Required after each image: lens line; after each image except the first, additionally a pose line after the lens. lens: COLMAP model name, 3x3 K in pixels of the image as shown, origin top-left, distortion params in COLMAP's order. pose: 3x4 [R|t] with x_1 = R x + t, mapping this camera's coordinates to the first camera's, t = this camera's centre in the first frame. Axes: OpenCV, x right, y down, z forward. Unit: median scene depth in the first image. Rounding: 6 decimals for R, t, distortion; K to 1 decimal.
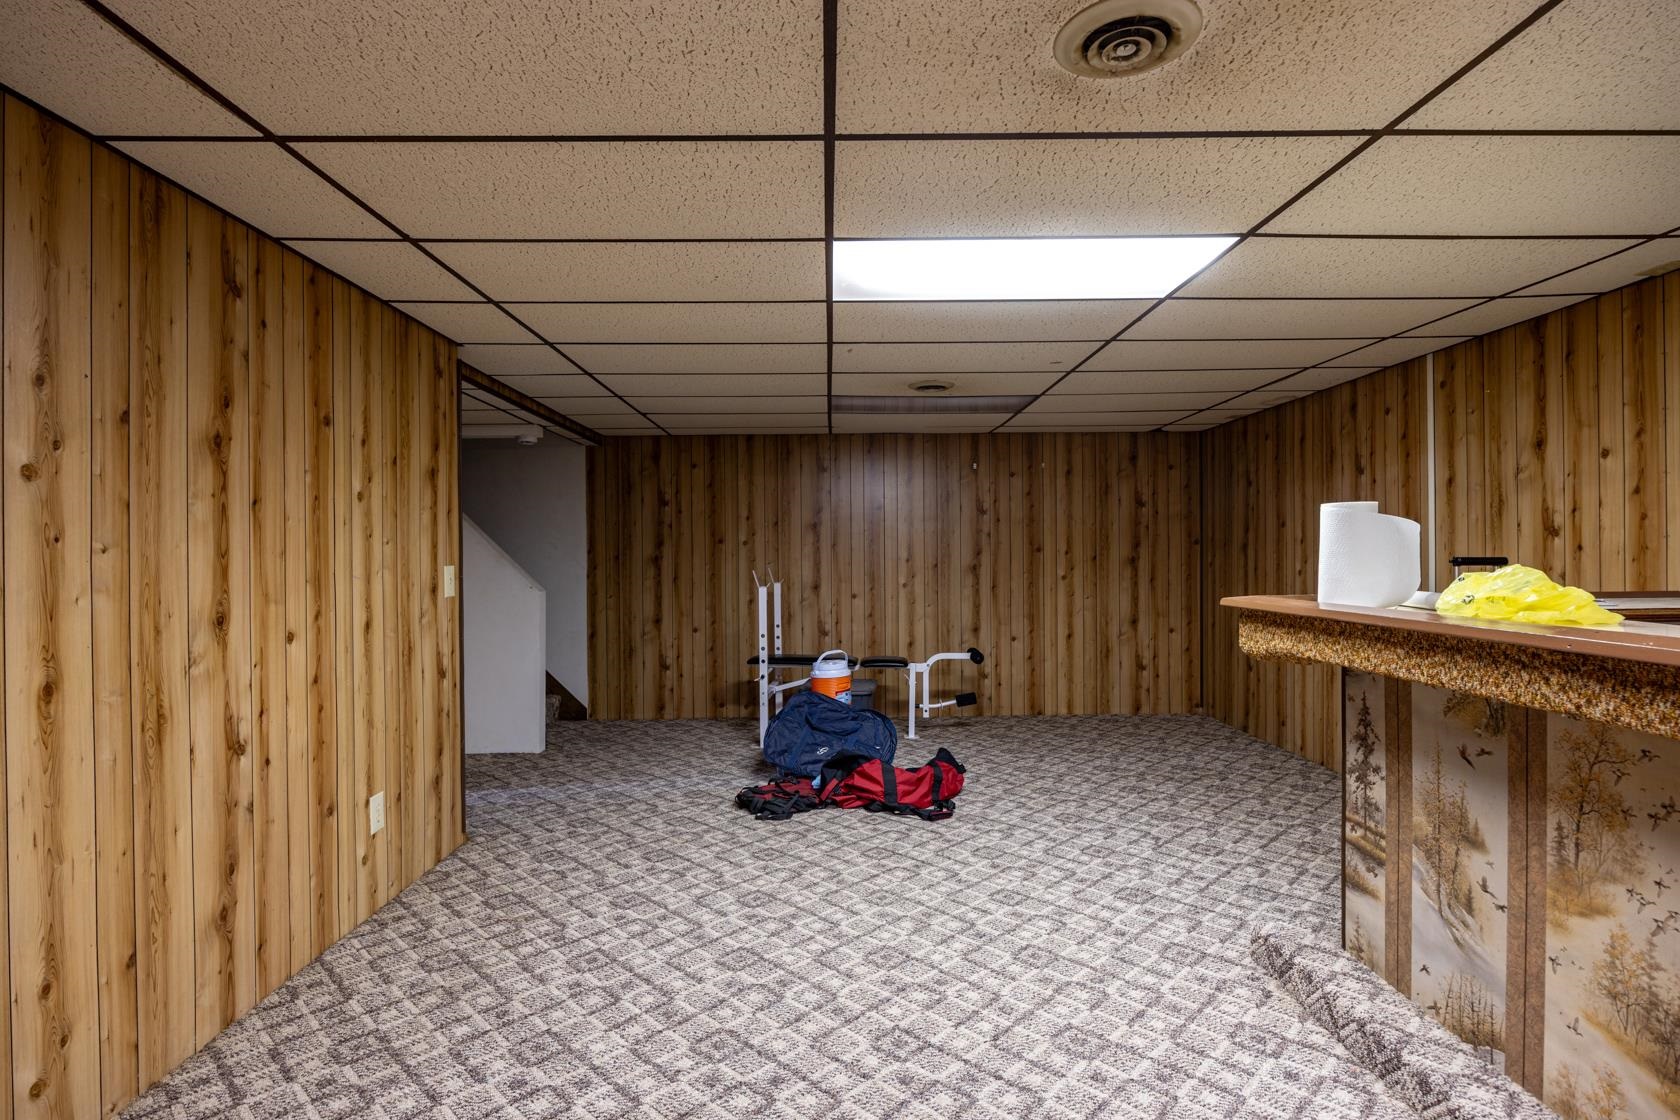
lens RADIAL K [[877.2, 0, 835.1], [0, 877.2, 556.1], [0, 0, 1]] dist [-0.000284, -0.000244]
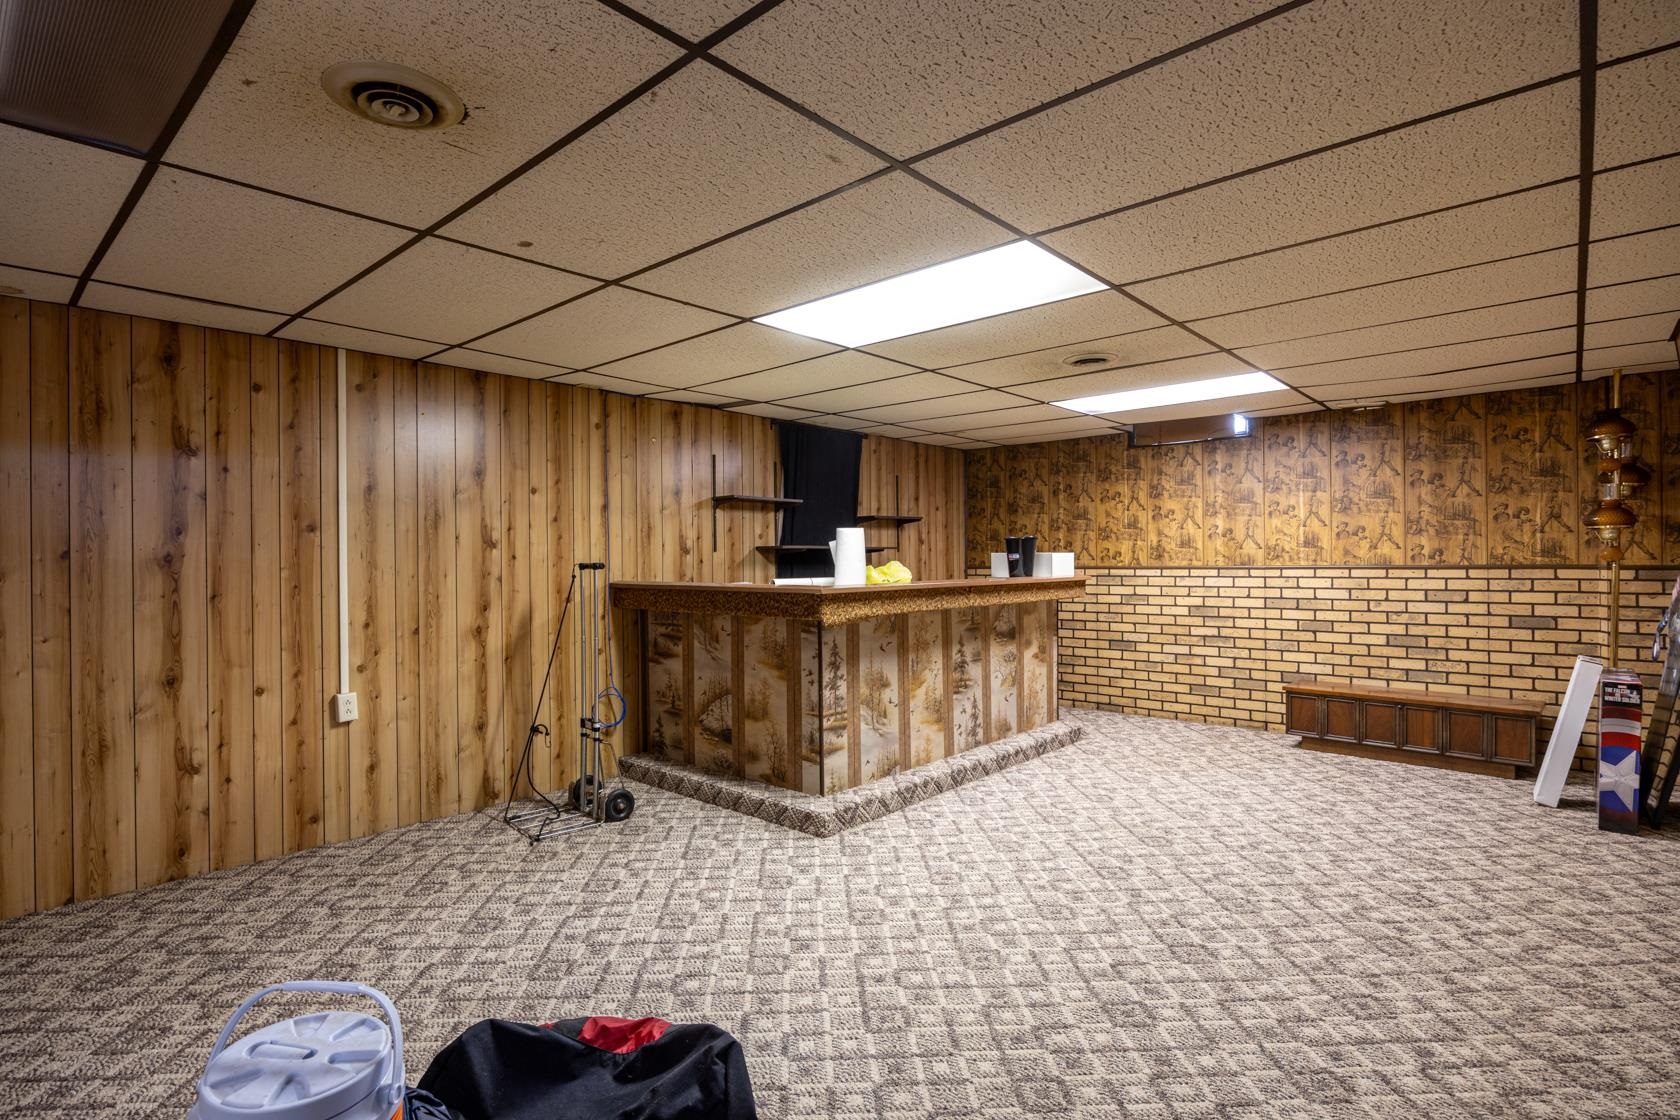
lens RADIAL K [[830.3, 0, 827.8], [0, 830.3, 559.2], [0, 0, 1]] dist [-0.016661, -0.000319]
pose [[-0.740142, 0.014653, 0.672291, -0.468591], [0.016425, 0.999858, -0.003709, 0.007398], [-0.672250, 0.008297, -0.740278, 2.100738]]
